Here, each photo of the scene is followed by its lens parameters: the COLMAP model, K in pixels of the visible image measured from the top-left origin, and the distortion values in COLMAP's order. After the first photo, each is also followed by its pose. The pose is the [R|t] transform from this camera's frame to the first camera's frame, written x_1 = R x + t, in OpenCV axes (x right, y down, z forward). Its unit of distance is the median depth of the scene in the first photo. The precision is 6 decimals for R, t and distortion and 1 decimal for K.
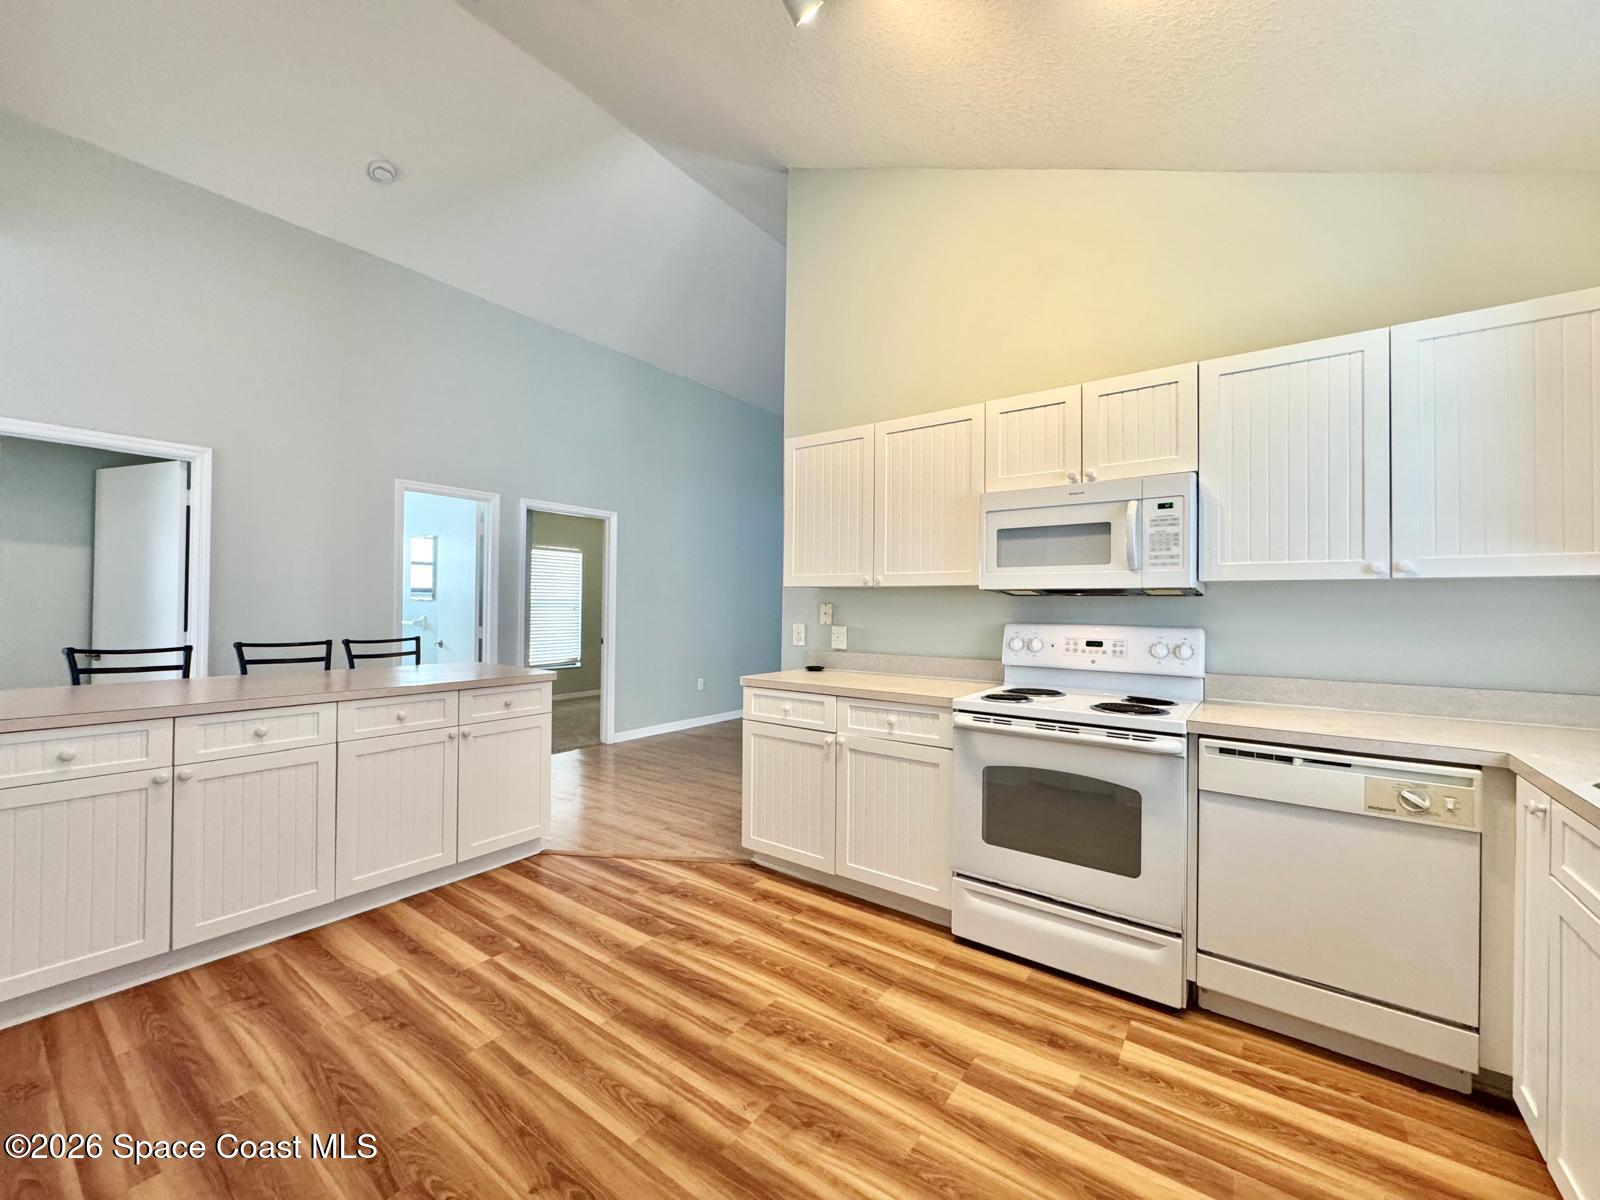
lens RADIAL K [[635.8, 0, 800.0], [0, 635.8, 600.0], [0, 0, 1]] dist [0.000419, -0.000067]
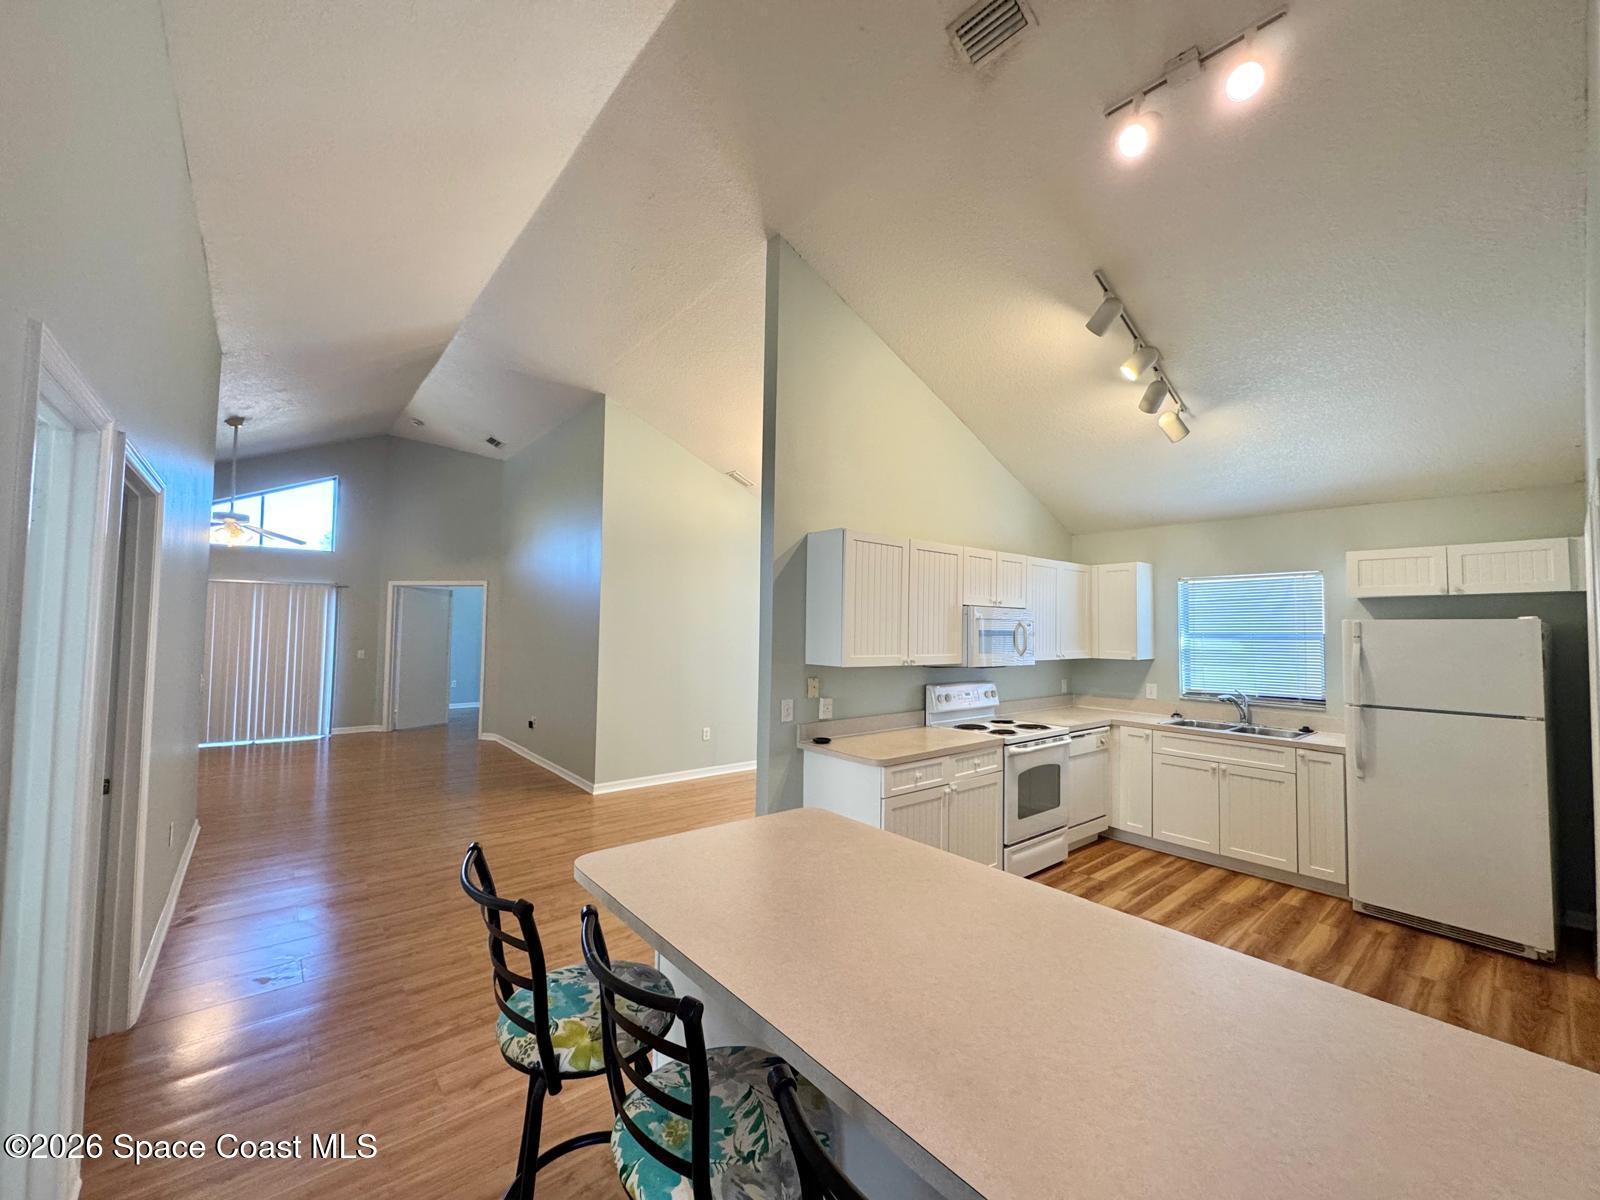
lens RADIAL K [[635.8, 0, 800.0], [0, 635.8, 600.0], [0, 0, 1]] dist [0.000419, -0.000067]
pose [[0.234161, 0.035400, 0.971553, -1.299623], [-0.027858, 0.999171, -0.029693, -0.120040], [-0.971799, -0.020112, 0.234953, 1.003878]]
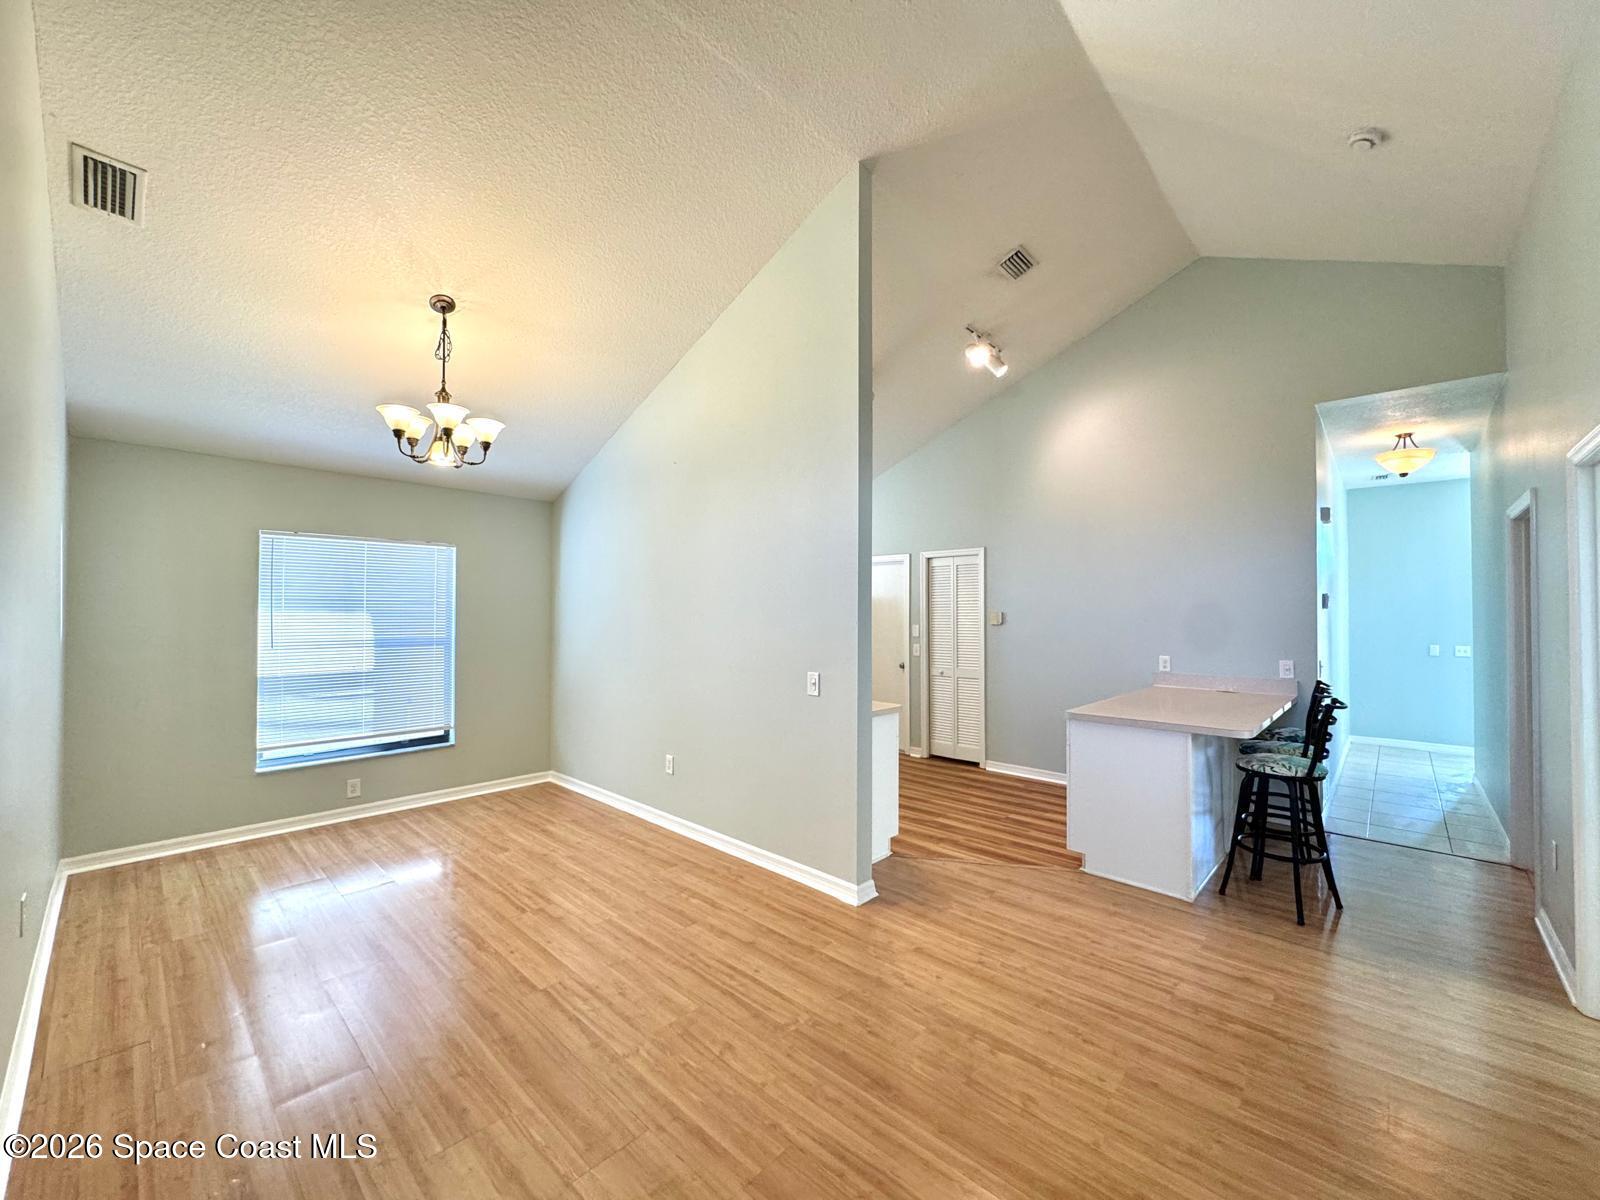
lens RADIAL K [[635.8, 0, 800.0], [0, 635.8, 600.0], [0, 0, 1]] dist [0.000419, -0.000067]
pose [[-0.993156, -0.010197, 0.116350, -0.041552], [-0.013761, 0.999459, -0.029865, -0.057462], [-0.115982, -0.031262, -0.992759, 2.612362]]
